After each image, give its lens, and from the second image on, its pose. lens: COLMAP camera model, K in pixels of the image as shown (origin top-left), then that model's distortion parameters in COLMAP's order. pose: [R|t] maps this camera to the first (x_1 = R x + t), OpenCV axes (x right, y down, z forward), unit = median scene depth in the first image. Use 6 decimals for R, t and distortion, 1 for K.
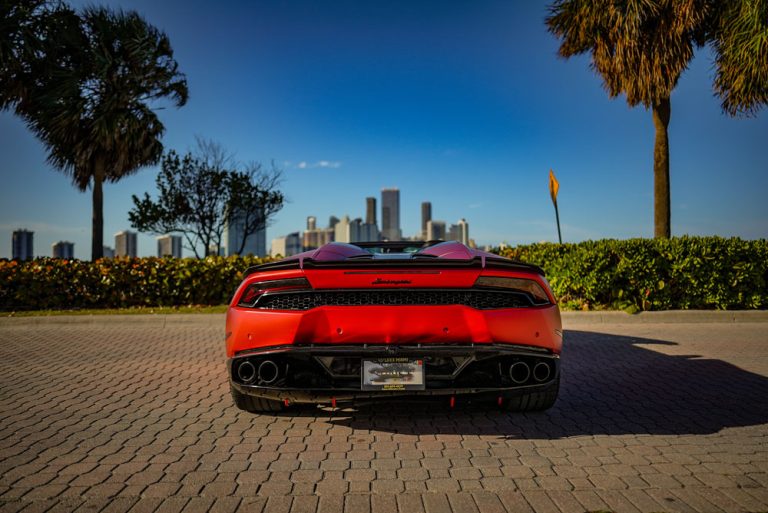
lens RADIAL K [[484.8, 0, 384.0], [0, 484.8, 256.5], [0, 0, 1]] dist [-0.033913, 0.041365]
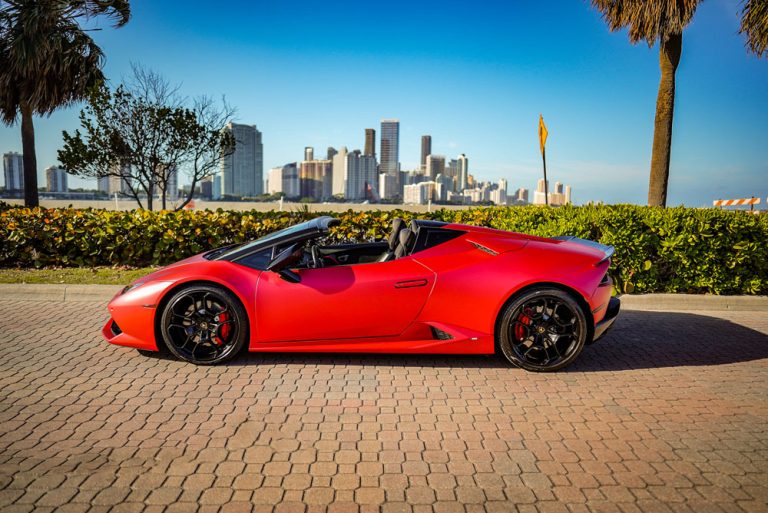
lens RADIAL K [[484.6, 0, 382.5], [0, 484.6, 251.6], [0, 0, 1]] dist [-0.034542, 0.040340]
pose [[0.999627, 0.026853, 0.005020, 0.095077], [-0.027273, 0.991610, 0.126353, -0.057698], [-0.001585, -0.126442, 0.991973, 0.147767]]
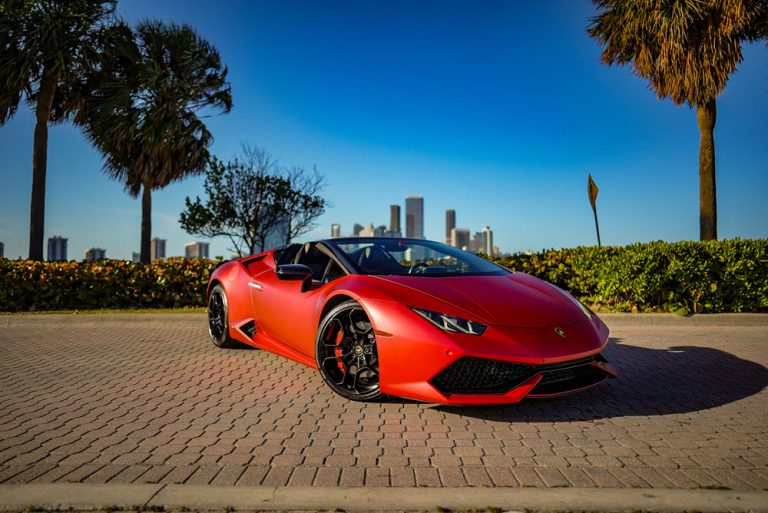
lens RADIAL K [[484.6, 0, 388.1], [0, 484.6, 256.7], [0, 0, 1]] dist [-0.034072, 0.040625]
pose [[0.999172, 0.003095, -0.040564, -0.052334], [-0.003696, 0.999885, -0.014734, 0.012131], [0.040514, 0.014872, 0.999068, -0.019632]]
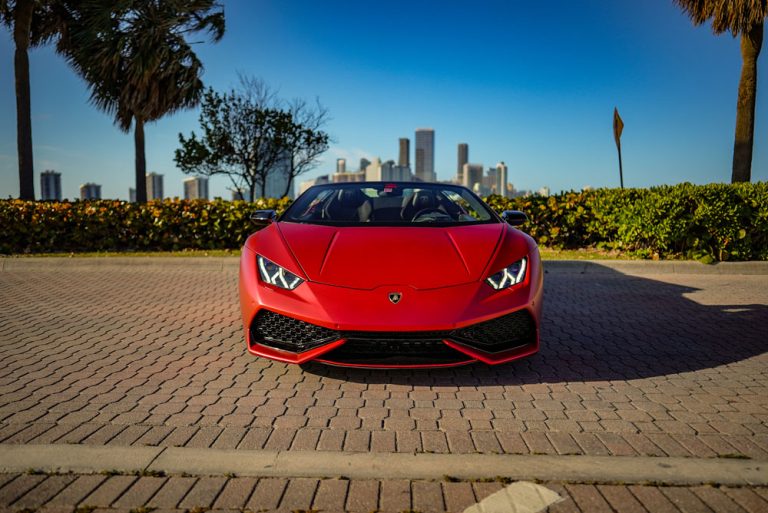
lens RADIAL K [[506.4, 0, 389.0], [0, 506.4, 254.0], [0, 0, 1]] dist [-0.036520, 0.044065]
pose [[0.998451, 0.014287, -0.053768, -0.052389], [-0.008626, 0.994531, 0.104082, 0.002243], [0.054961, -0.103457, 0.993114, -0.009261]]
